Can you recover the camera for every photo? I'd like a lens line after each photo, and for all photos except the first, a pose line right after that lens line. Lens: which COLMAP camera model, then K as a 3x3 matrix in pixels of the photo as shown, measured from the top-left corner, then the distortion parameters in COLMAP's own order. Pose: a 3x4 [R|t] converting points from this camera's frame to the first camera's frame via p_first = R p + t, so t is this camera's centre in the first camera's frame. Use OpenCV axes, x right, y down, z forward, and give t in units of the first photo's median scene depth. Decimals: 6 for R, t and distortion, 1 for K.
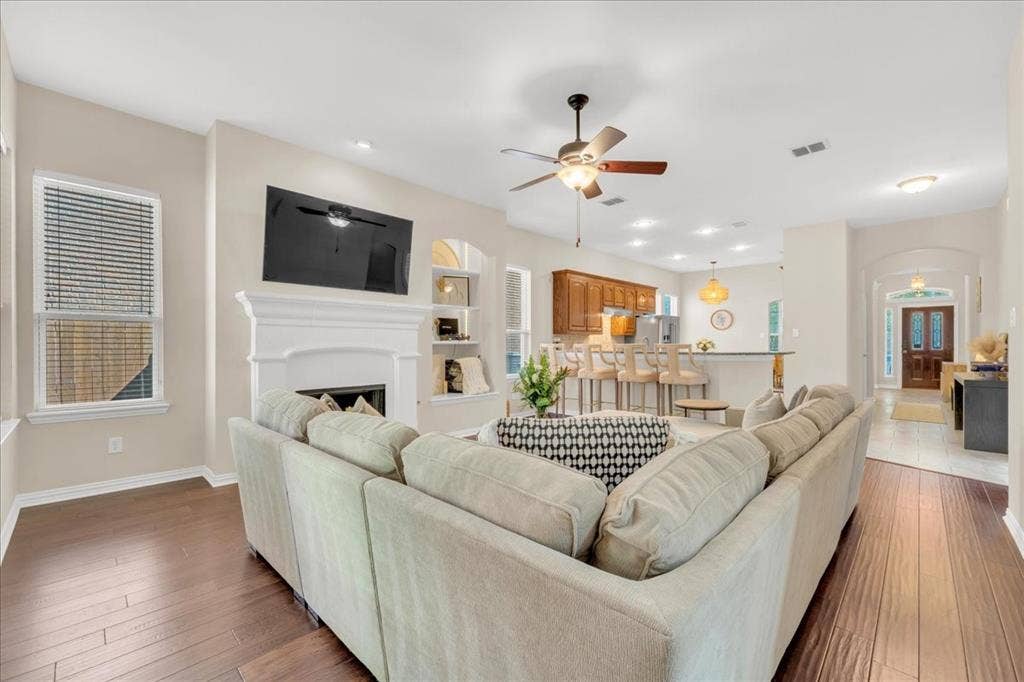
lens RADIAL K [[421.0, 0, 511.6], [0, 421.0, 342.1], [0, 0, 1]] dist [0.000187, -0.000239]
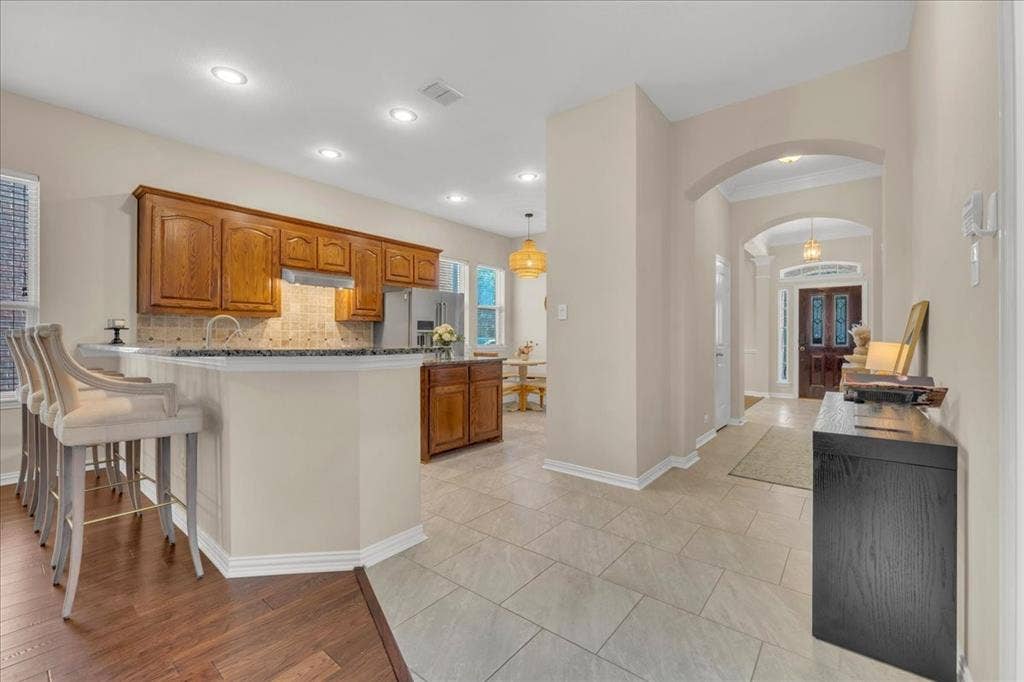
lens RADIAL K [[421.0, 0, 512.5], [0, 421.0, 343.8], [0, 0, 1]] dist [0.000187, -0.000239]
pose [[0.994852, -0.004304, 0.101243, 0.364454], [0.004505, 0.999988, -0.001761, 0.013552], [-0.101234, 0.002208, 0.994860, 0.327712]]
